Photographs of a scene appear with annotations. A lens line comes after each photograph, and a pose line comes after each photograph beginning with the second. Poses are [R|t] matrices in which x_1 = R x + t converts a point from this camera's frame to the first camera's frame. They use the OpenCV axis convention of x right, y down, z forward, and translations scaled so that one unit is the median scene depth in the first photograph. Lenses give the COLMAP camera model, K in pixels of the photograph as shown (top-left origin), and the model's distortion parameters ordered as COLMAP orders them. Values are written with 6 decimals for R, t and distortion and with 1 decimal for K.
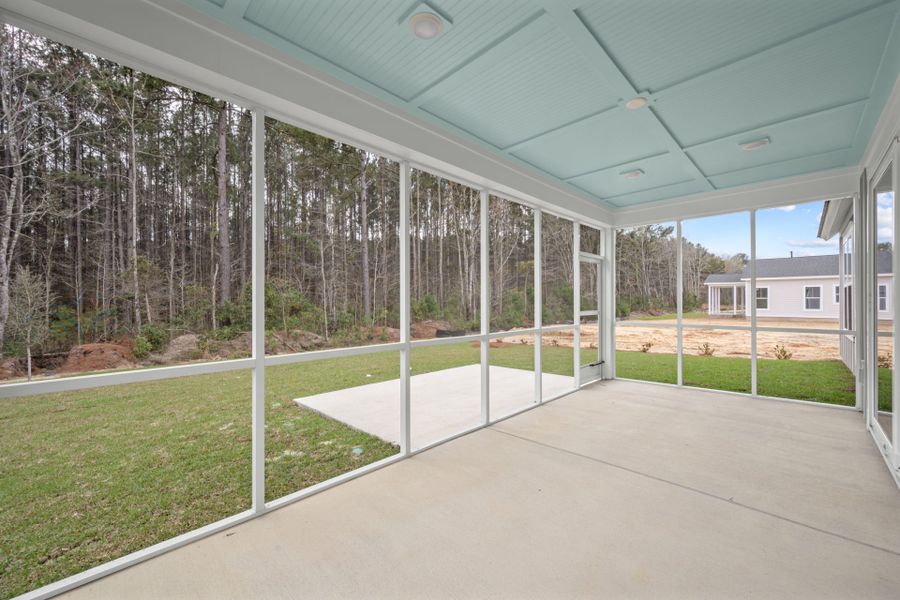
lens RADIAL K [[356.2, 0, 452.8], [0, 356.2, 304.8], [0, 0, 1]] dist [-0.000834, -0.000215]
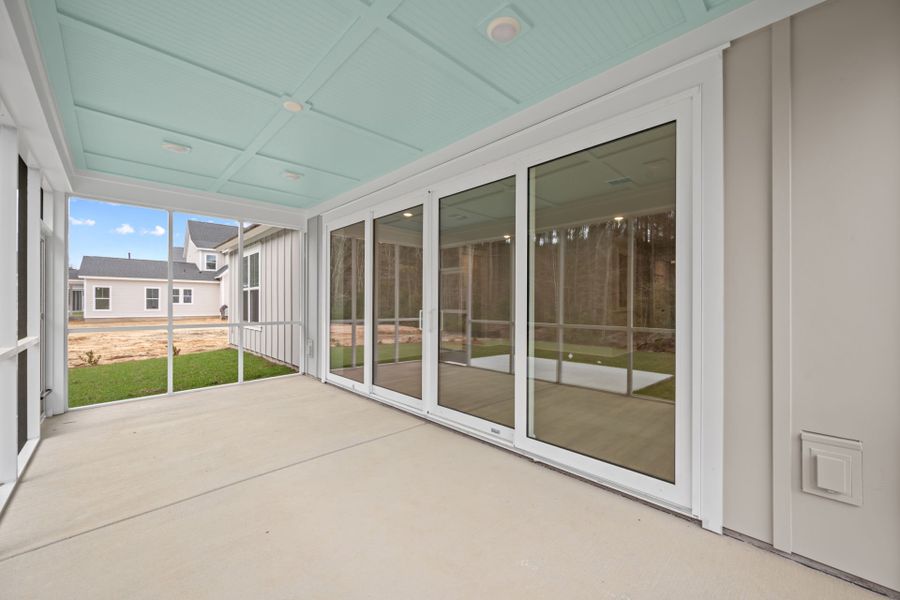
lens RADIAL K [[356.2, 0, 452.8], [0, 356.2, 304.8], [0, 0, 1]] dist [-0.000834, -0.000215]
pose [[0.012824, -0.001354, 0.999917, -0.151318], [0.004107, 0.999991, 0.001301, 0.002352], [-0.999909, 0.004090, 0.012830, 0.156529]]
